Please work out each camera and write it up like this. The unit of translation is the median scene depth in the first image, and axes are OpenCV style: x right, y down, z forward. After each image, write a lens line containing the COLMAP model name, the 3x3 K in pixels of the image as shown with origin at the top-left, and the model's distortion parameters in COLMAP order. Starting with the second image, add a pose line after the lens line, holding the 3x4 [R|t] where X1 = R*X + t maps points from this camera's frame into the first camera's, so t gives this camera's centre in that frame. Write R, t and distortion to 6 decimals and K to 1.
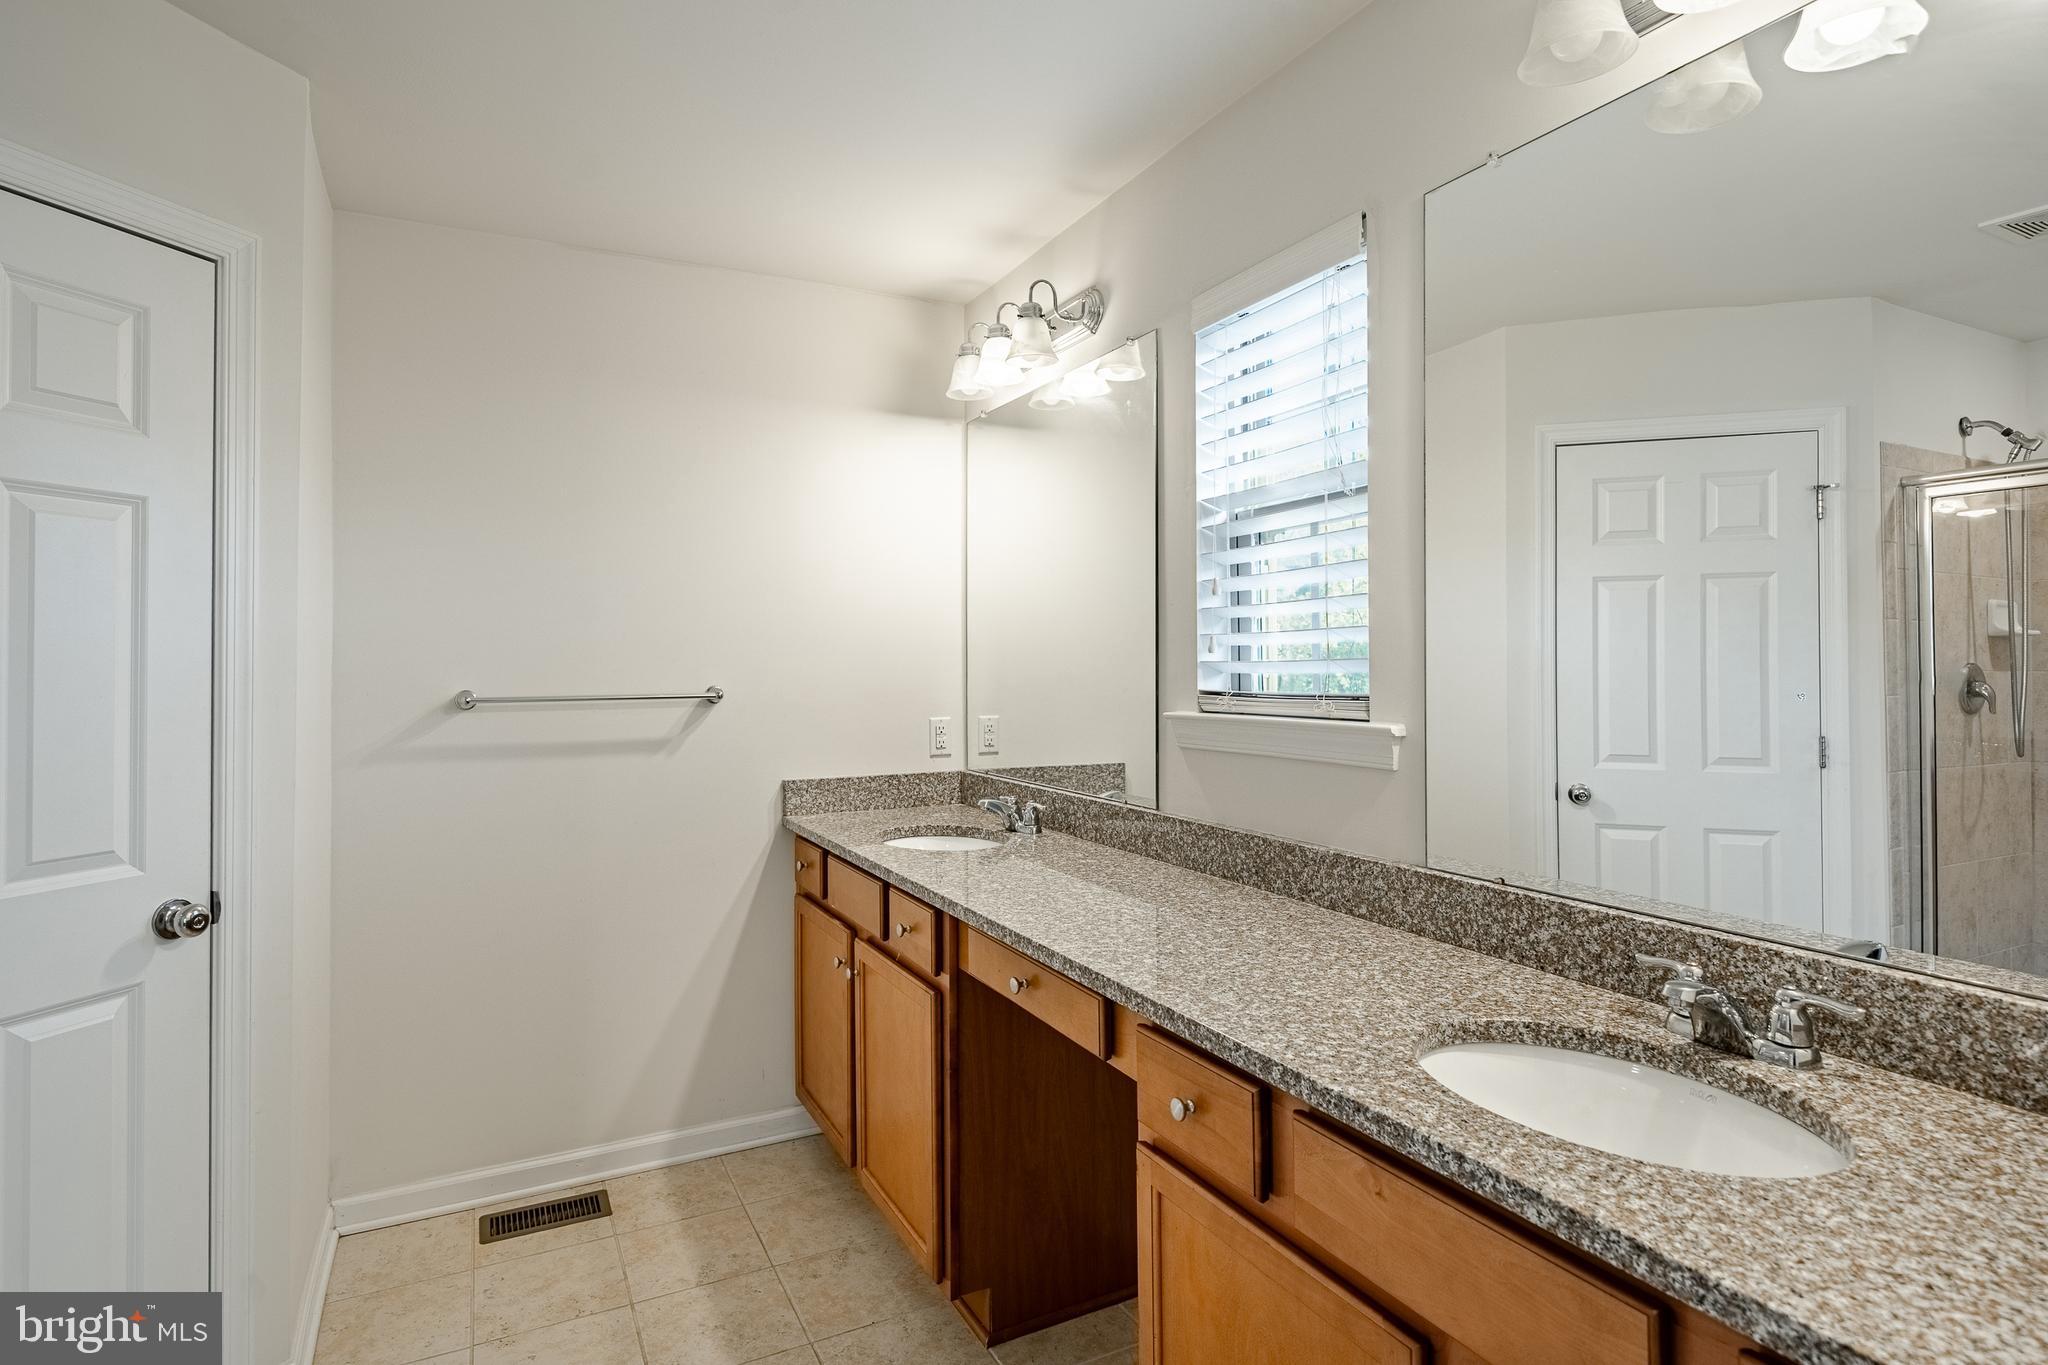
lens RADIAL K [[1055.7, 0, 1031.7], [0, 1055.7, 650.0], [0, 0, 1]] dist [0.003362, -0.001593]
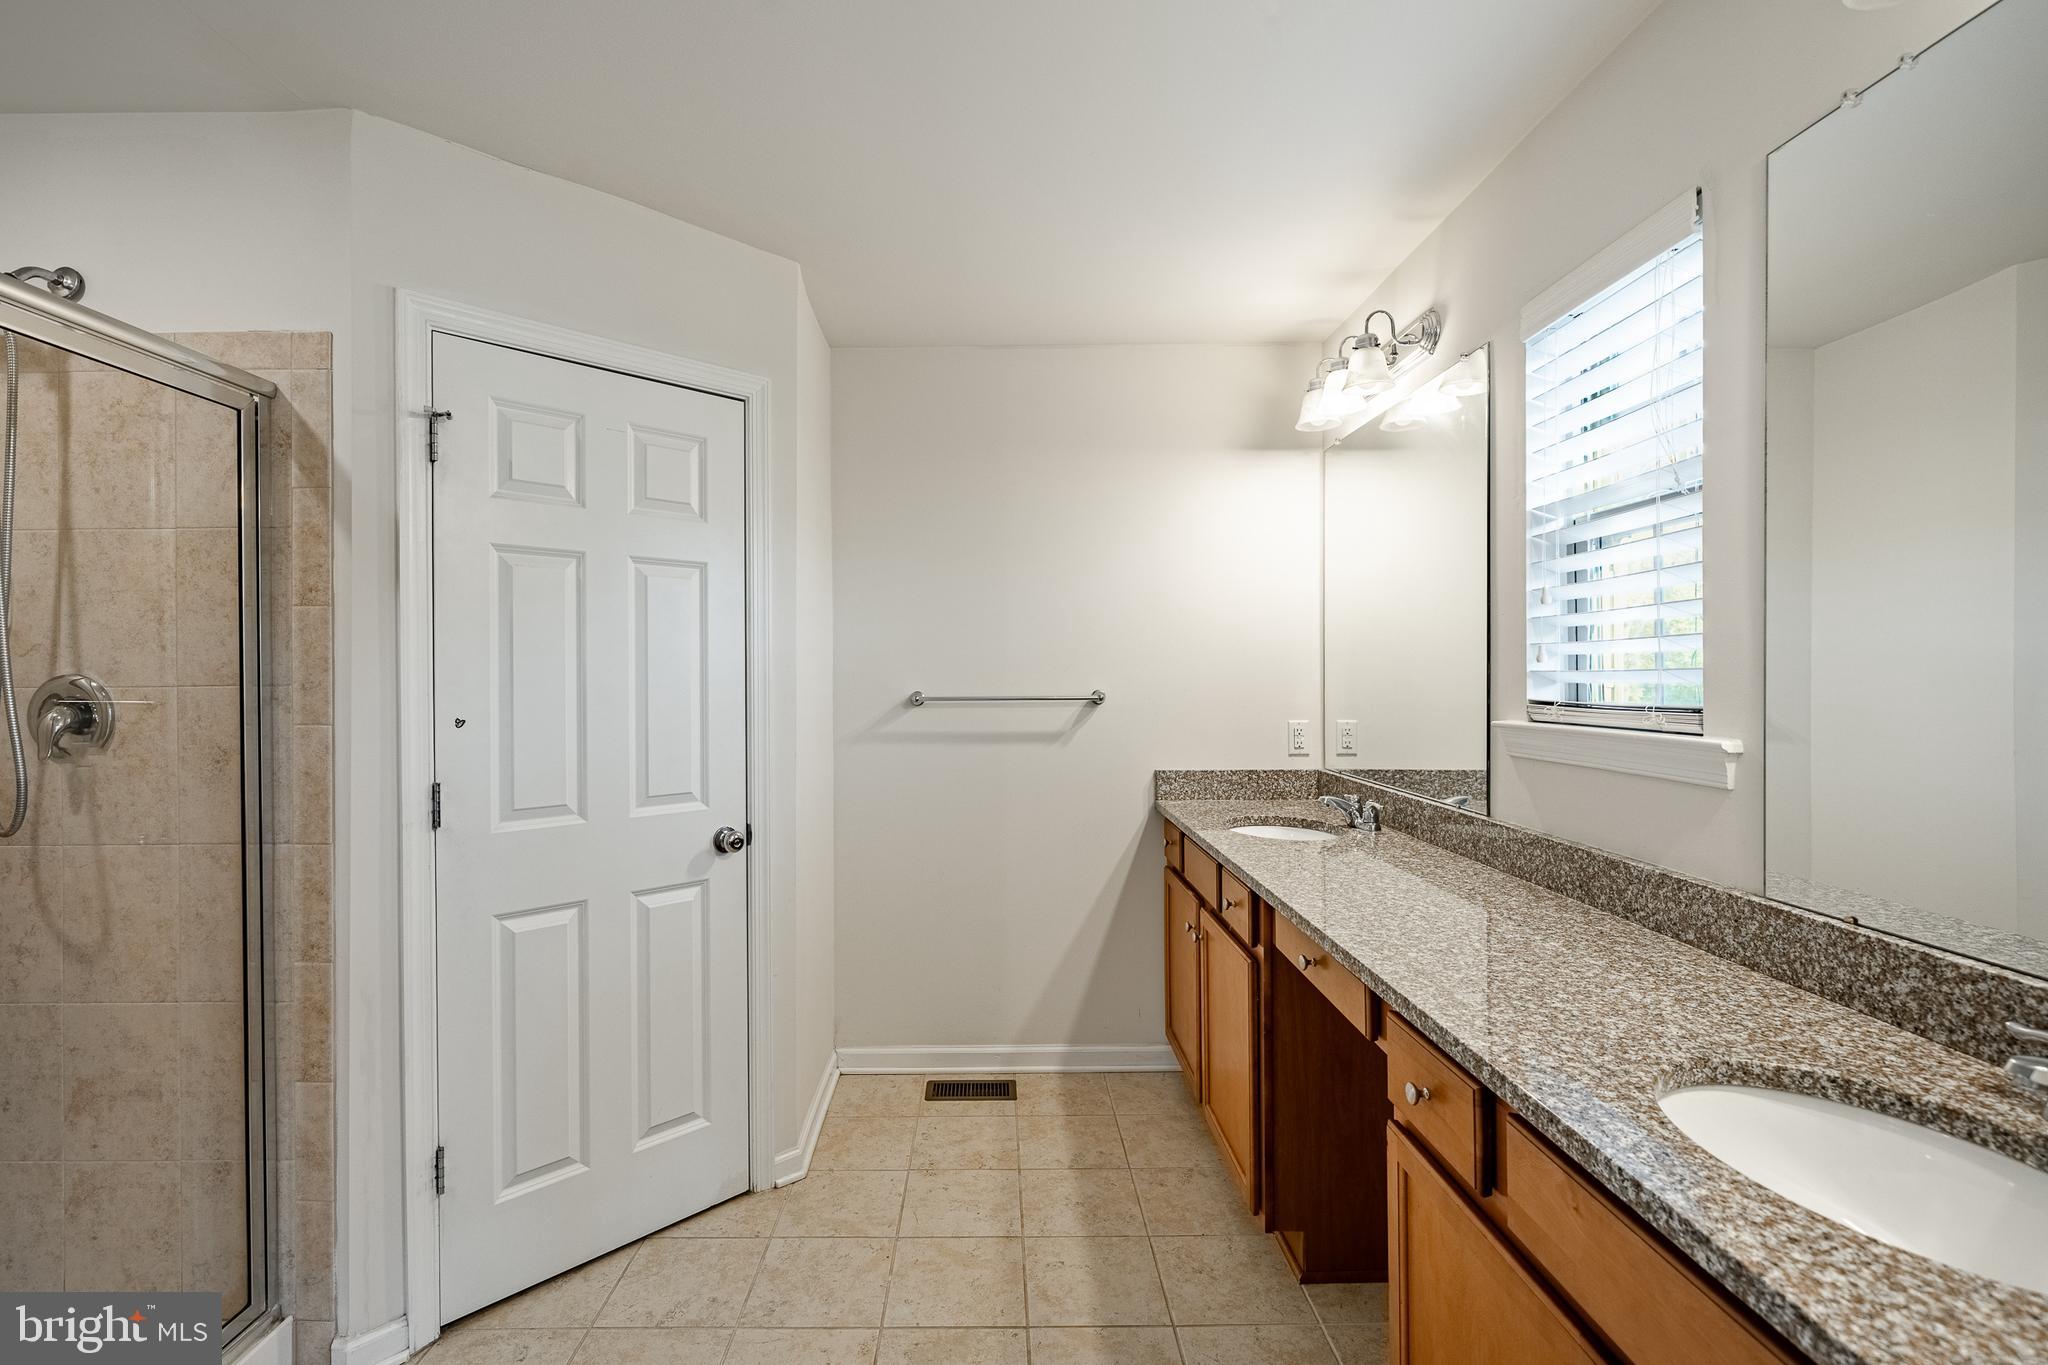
lens RADIAL K [[930.6, 0, 1018.2], [0, 930.6, 674.8], [0, 0, 1]] dist [-0.000975, 0.001169]
pose [[0.895178, 0.003535, -0.445696, 0.131382], [0.004422, 0.999849, 0.016812, -0.002608], [0.445688, -0.017020, 0.895027, -0.004642]]
